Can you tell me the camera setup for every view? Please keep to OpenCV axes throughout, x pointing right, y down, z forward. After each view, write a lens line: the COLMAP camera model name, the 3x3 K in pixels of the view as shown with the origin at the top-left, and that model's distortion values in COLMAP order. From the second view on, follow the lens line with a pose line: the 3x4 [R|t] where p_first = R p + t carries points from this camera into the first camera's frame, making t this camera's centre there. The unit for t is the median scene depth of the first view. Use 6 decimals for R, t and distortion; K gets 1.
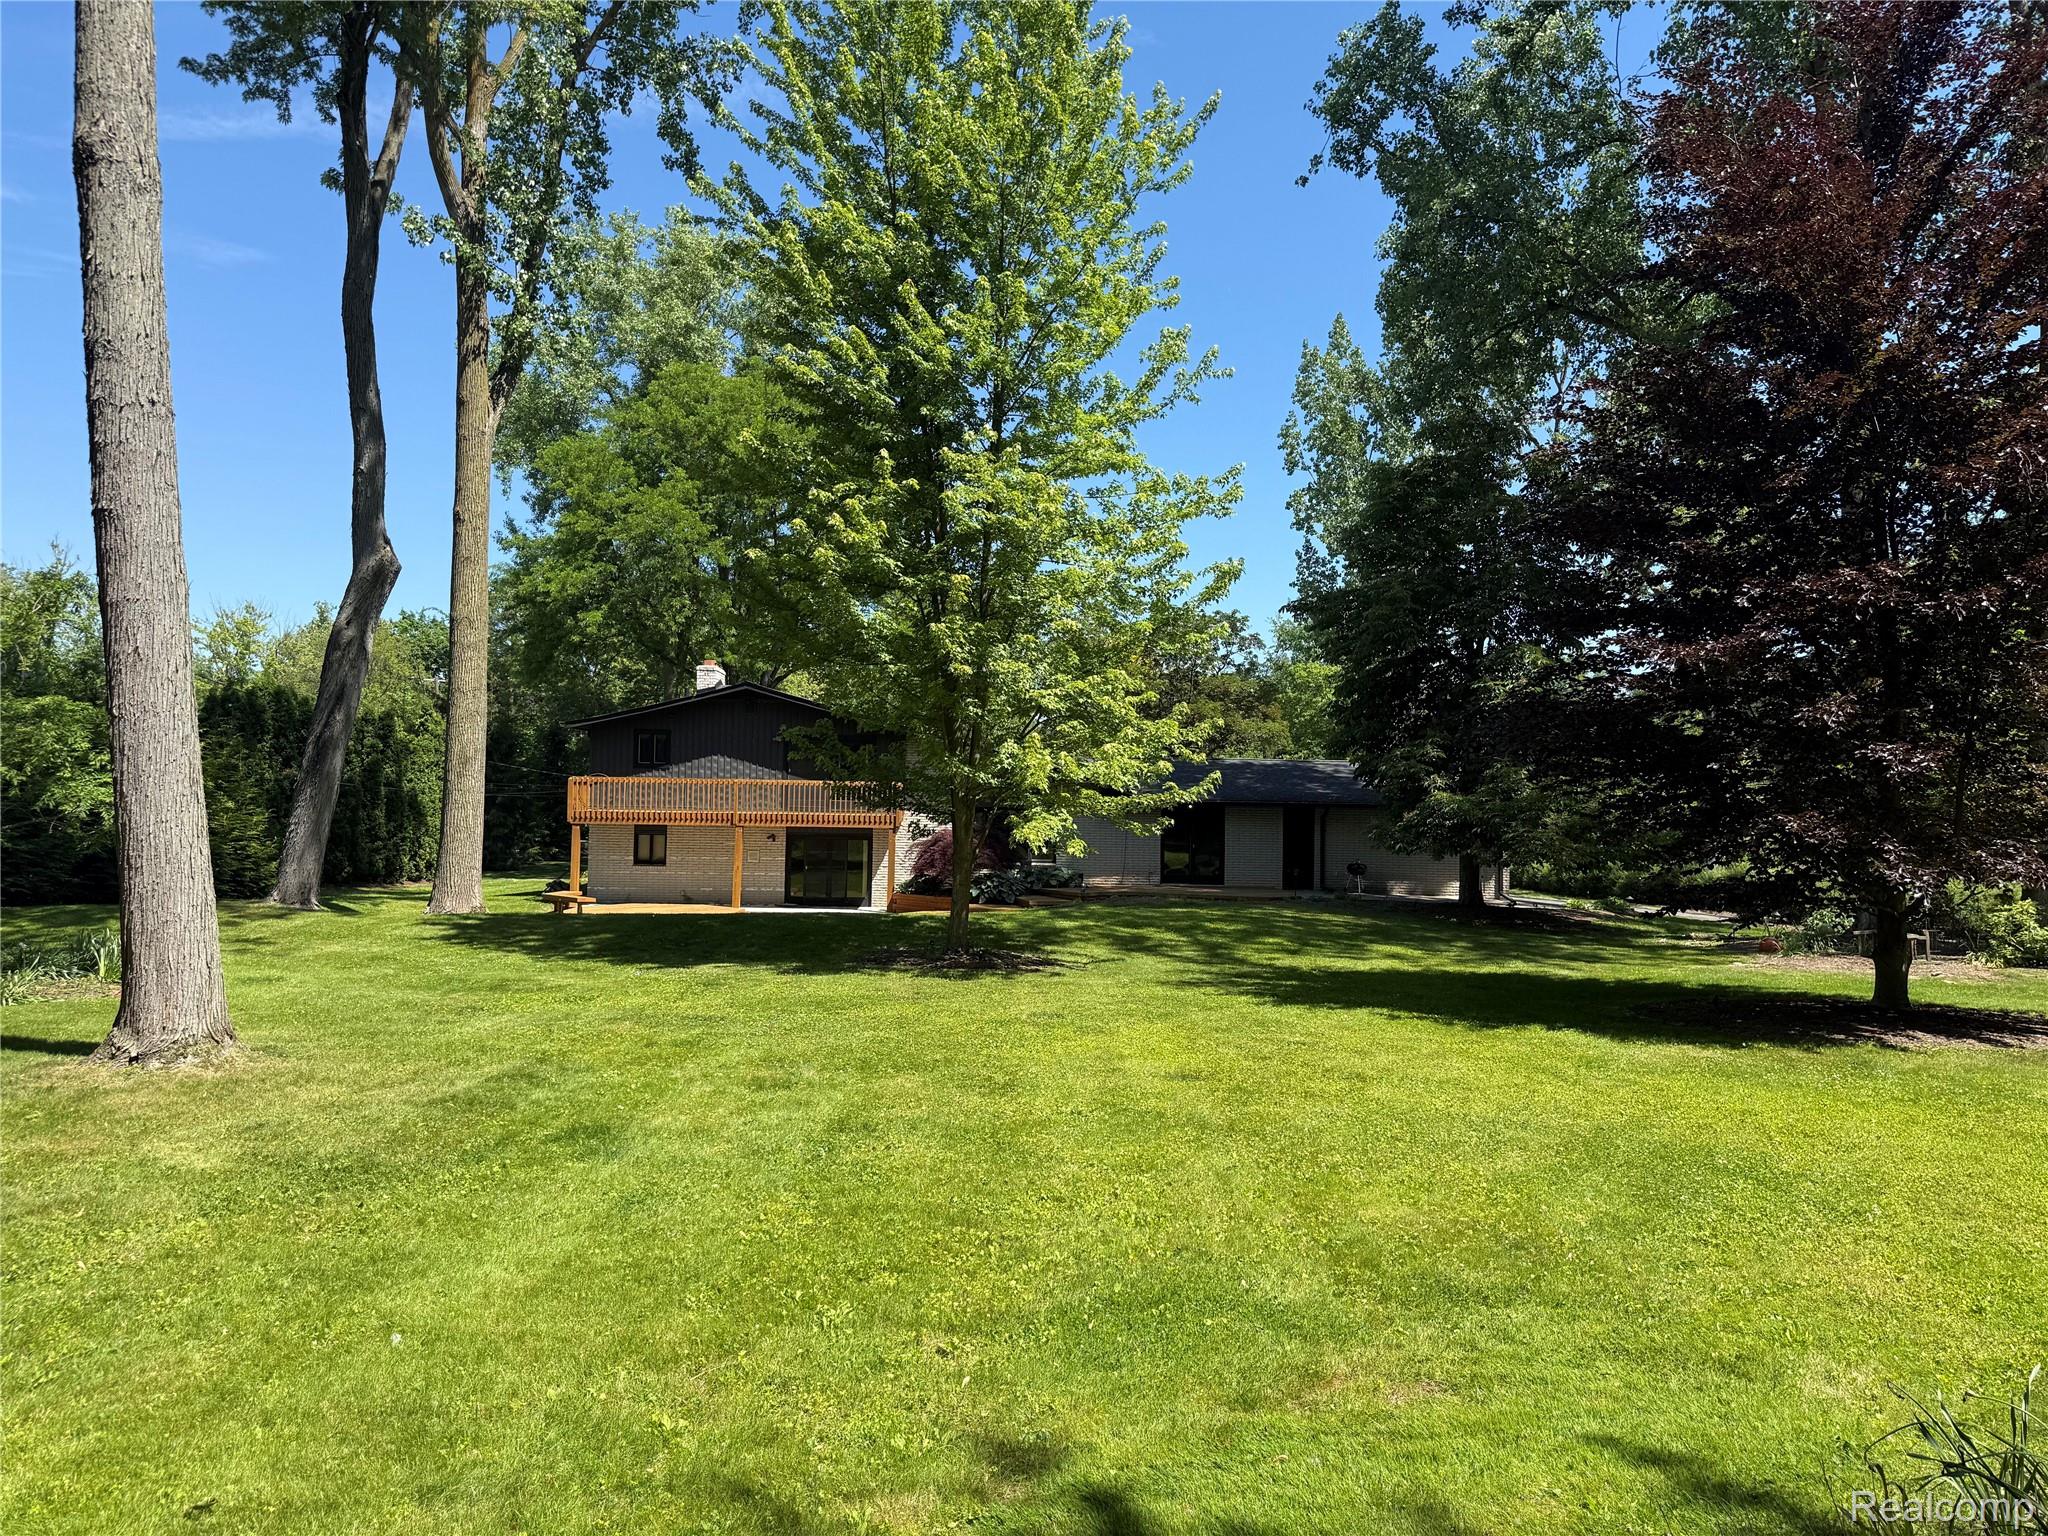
lens RADIAL K [[1450.6, 0, 1024.0], [0, 1450.6, 768.0], [0, 0, 1]] dist [0.004016, -0.005066]
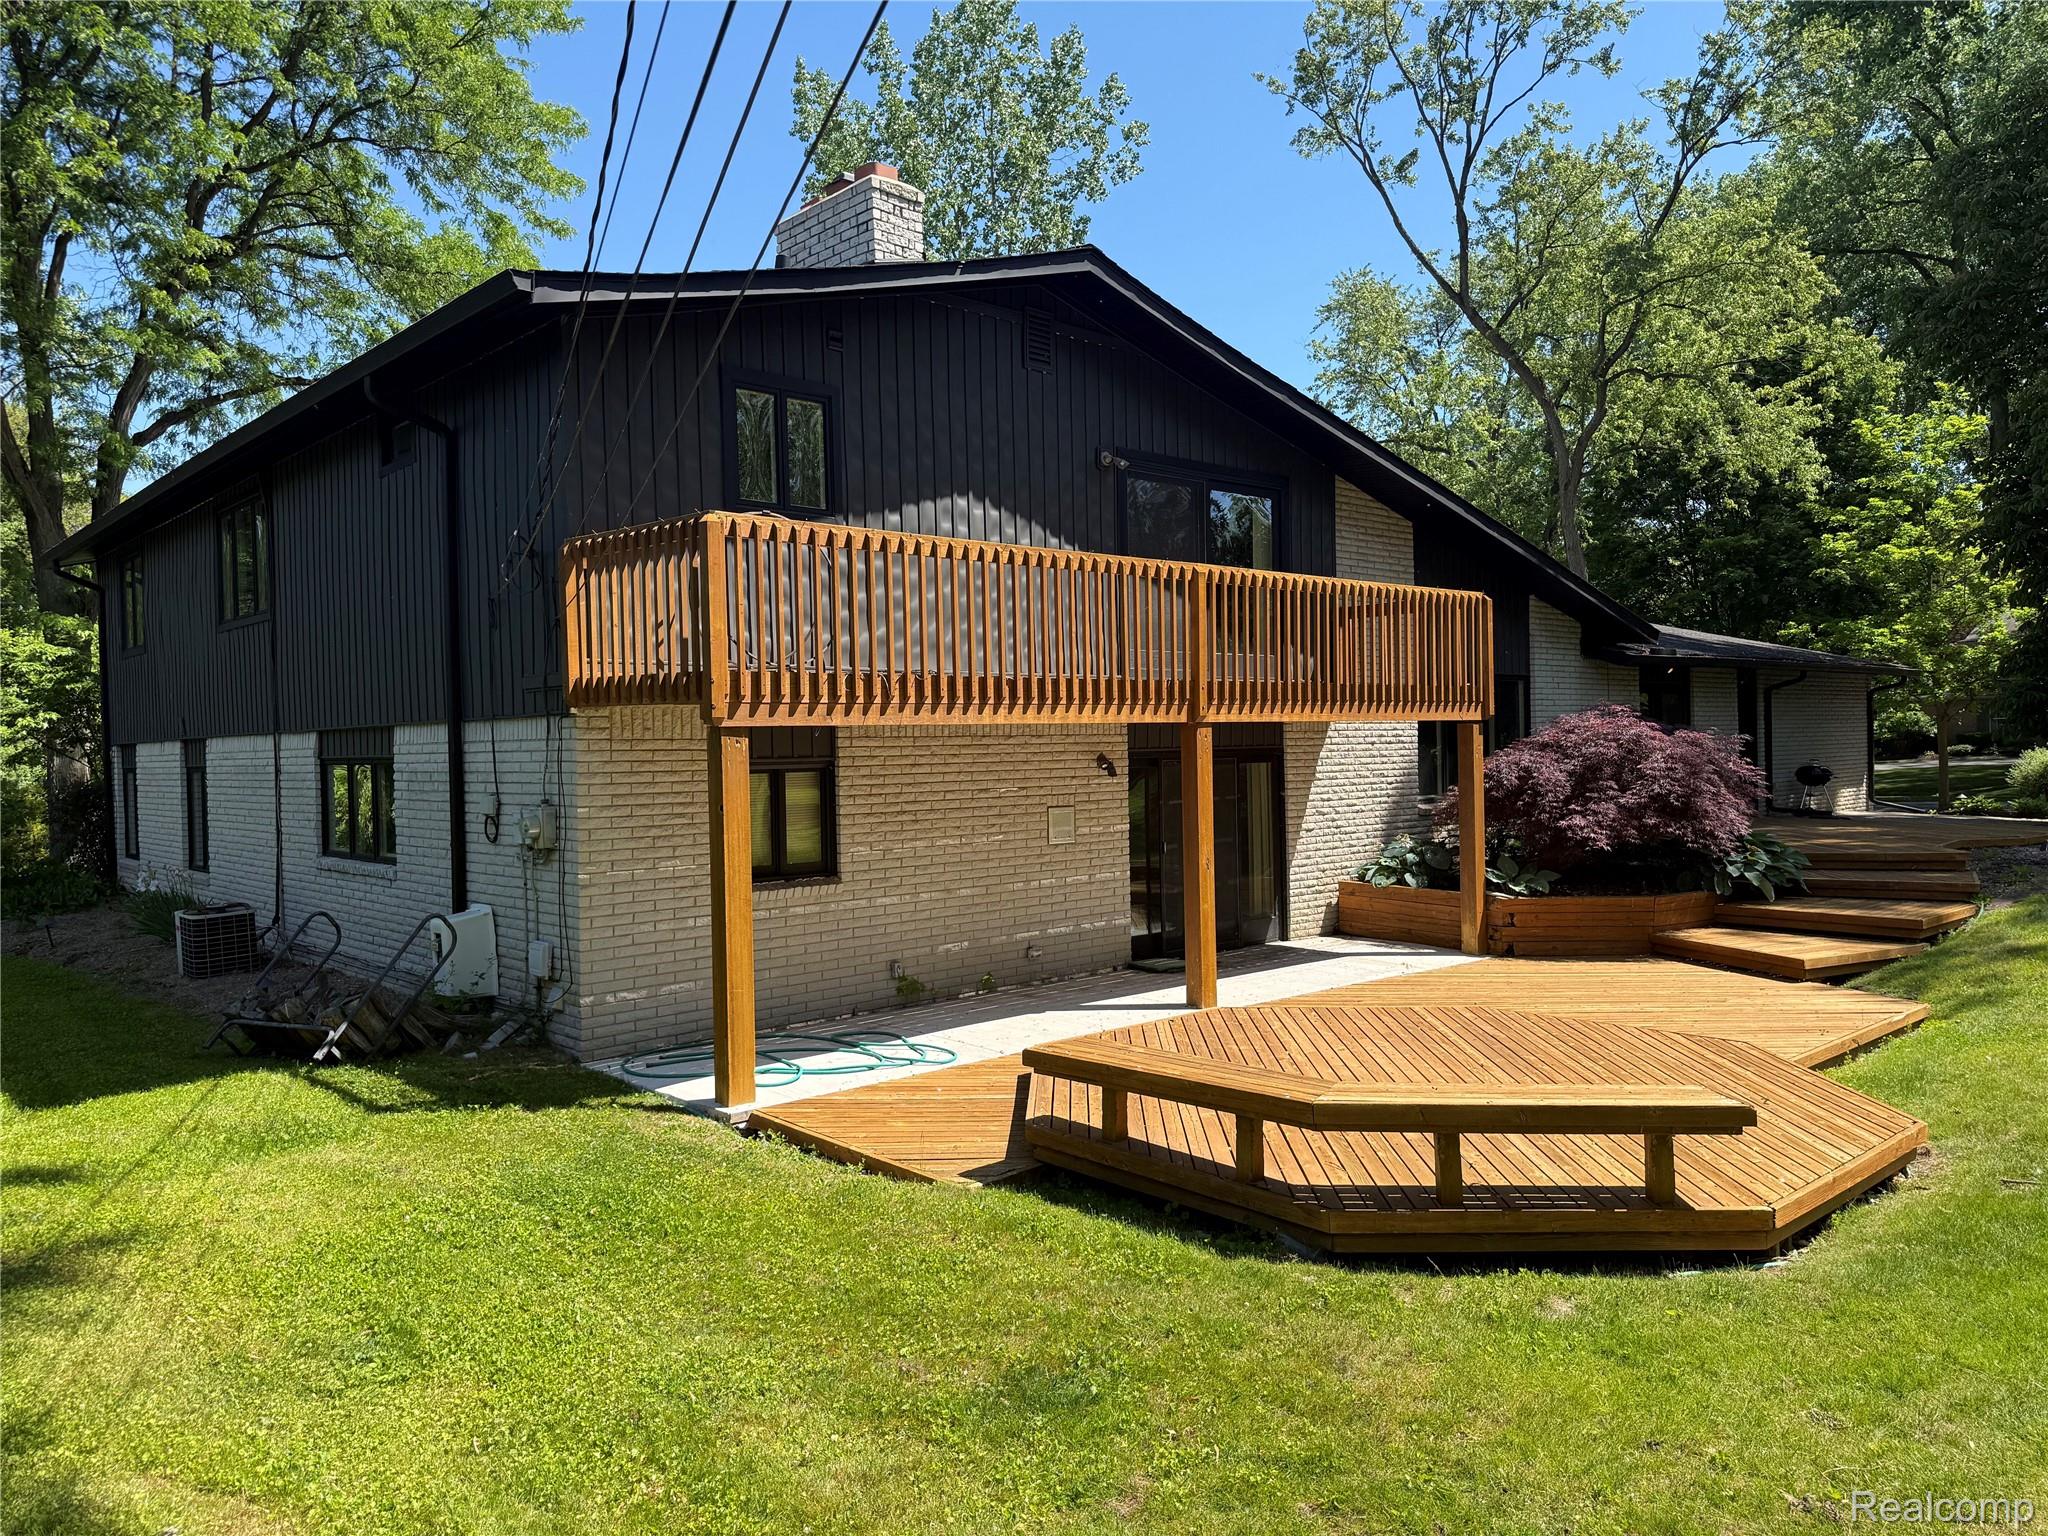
lens RADIAL K [[1450.6, 0, 1024.0], [0, 1450.6, 768.0], [0, 0, 1]] dist [0.004016, -0.005066]
pose [[0.760563, -0.038802, 0.648104, -0.396566], [0.008209, 0.998707, 0.050160, 0.032396], [-0.649213, -0.032829, 0.759898, 0.757557]]
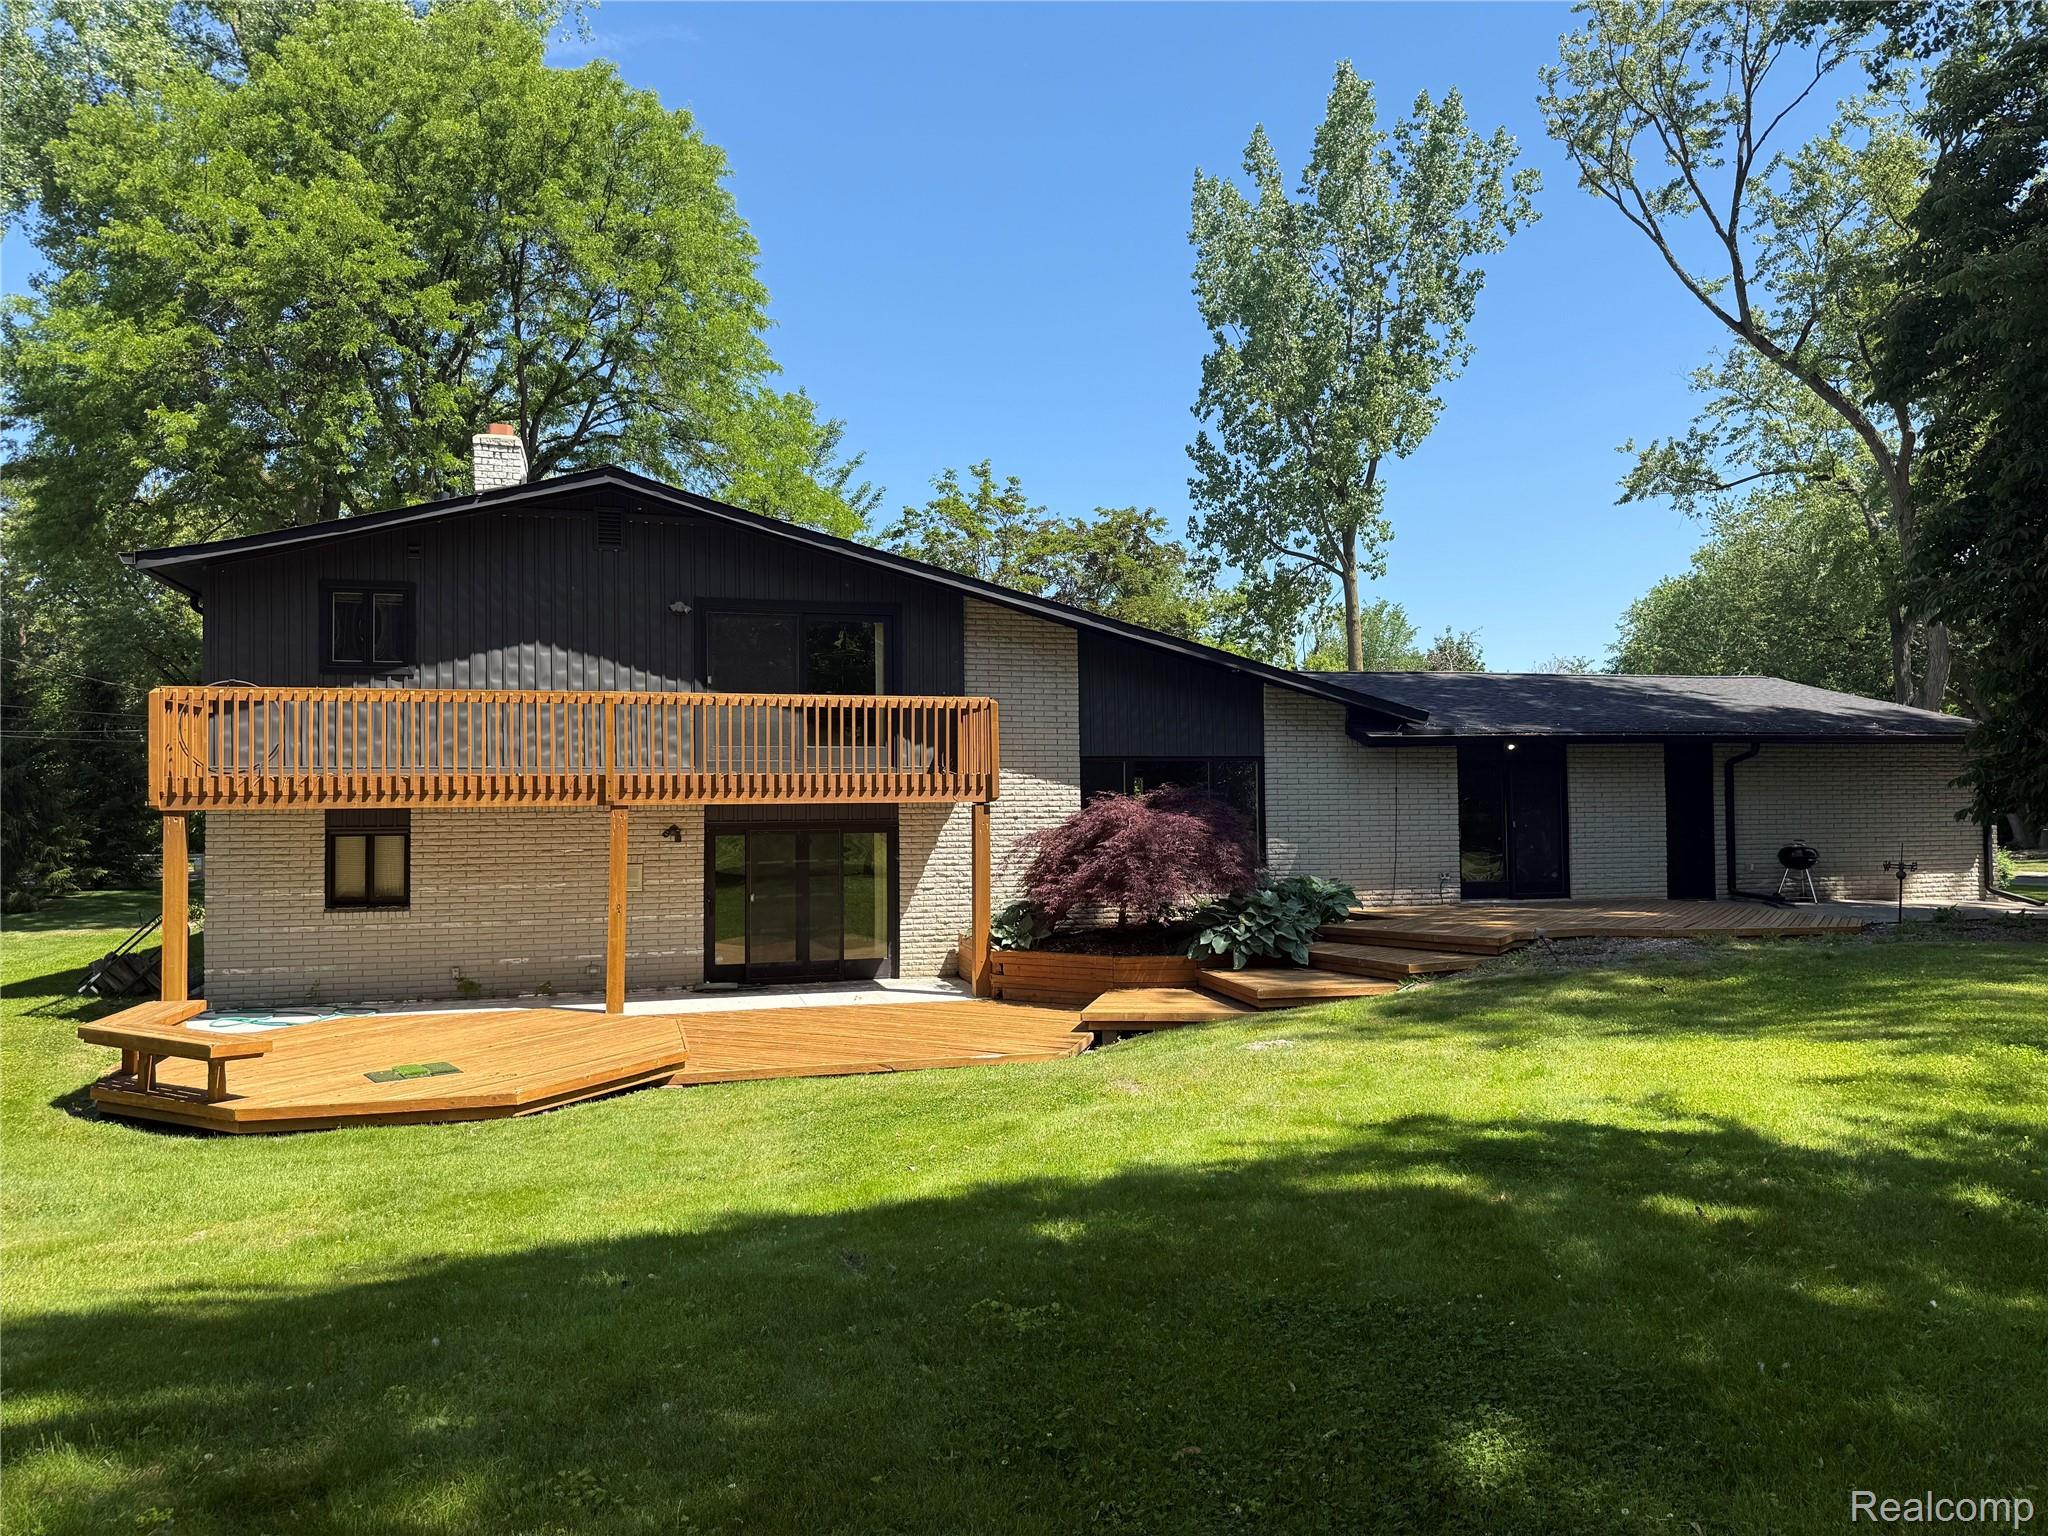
lens RADIAL K [[1450.6, 0, 1024.0], [0, 1450.6, 768.0], [0, 0, 1]] dist [0.004016, -0.005066]
pose [[0.966870, -0.018288, 0.254612, -0.180991], [0.017065, 0.999830, 0.007012, 0.027297], [-0.254697, -0.002435, 0.967018, 0.546579]]
